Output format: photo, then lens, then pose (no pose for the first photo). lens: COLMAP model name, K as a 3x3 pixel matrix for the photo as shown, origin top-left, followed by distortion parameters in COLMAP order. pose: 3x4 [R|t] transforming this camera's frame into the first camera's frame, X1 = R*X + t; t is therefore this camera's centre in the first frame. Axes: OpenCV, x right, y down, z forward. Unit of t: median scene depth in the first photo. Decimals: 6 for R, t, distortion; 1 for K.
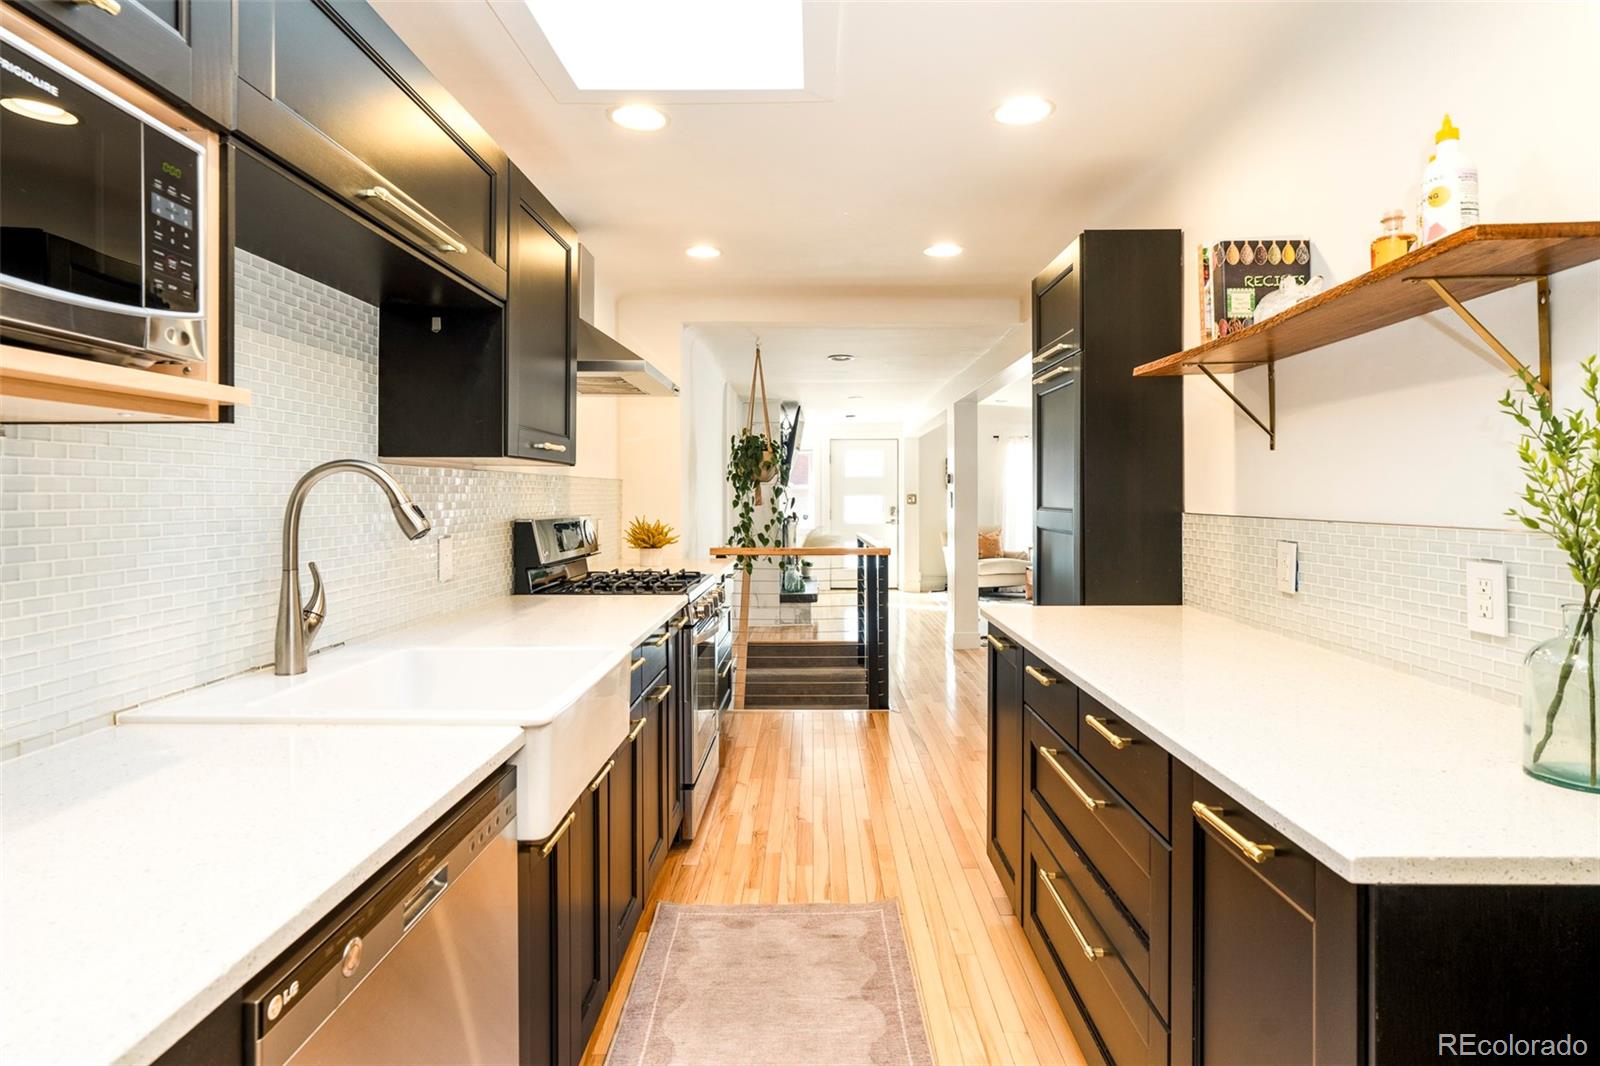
lens RADIAL K [[845.2, 0, 805.3], [0, 845.2, 531.6], [0, 0, 1]] dist [-0.003412, 0.001316]
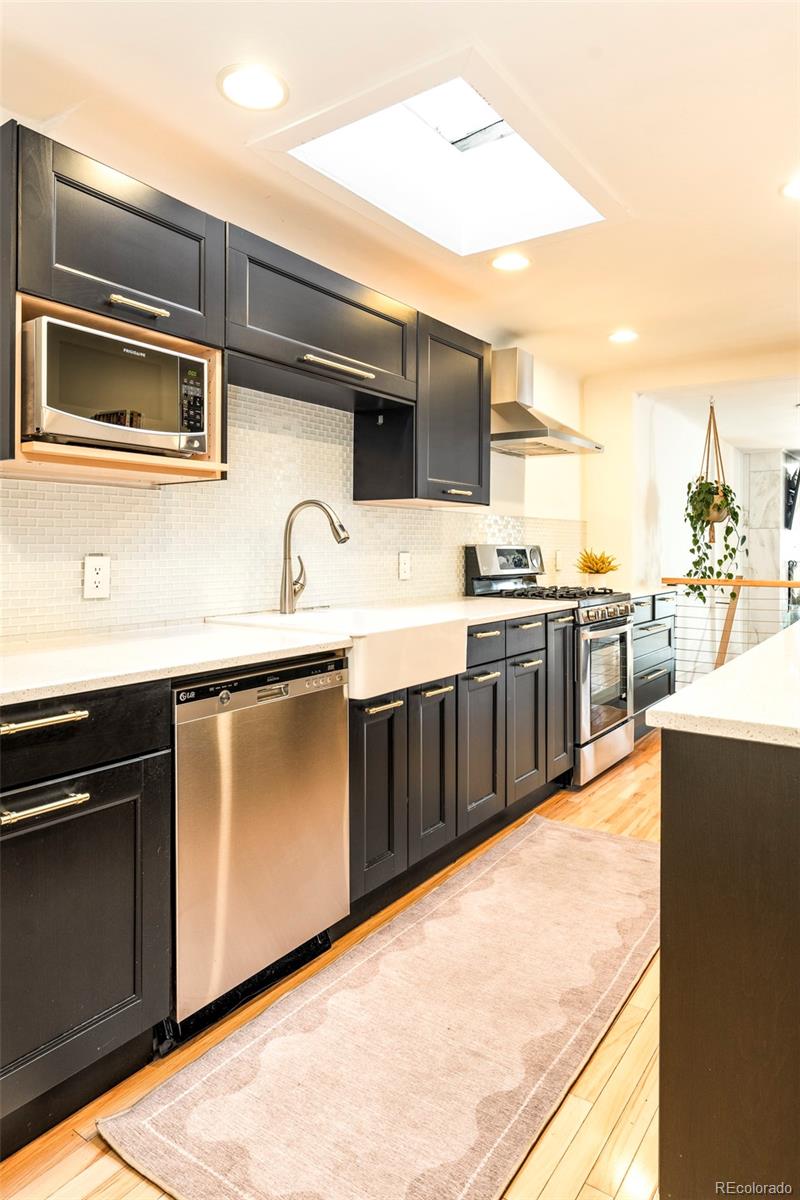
lens RADIAL K [[735.7, 0, 400.0], [0, 735.7, 600.0], [0, 0, 1]] dist [0.003606, 0.004188]
pose [[0.823187, 0.042556, -0.566173, 0.403288], [-0.026294, 0.998975, 0.036856, 0.051633], [0.567161, -0.015452, 0.823462, -0.168122]]
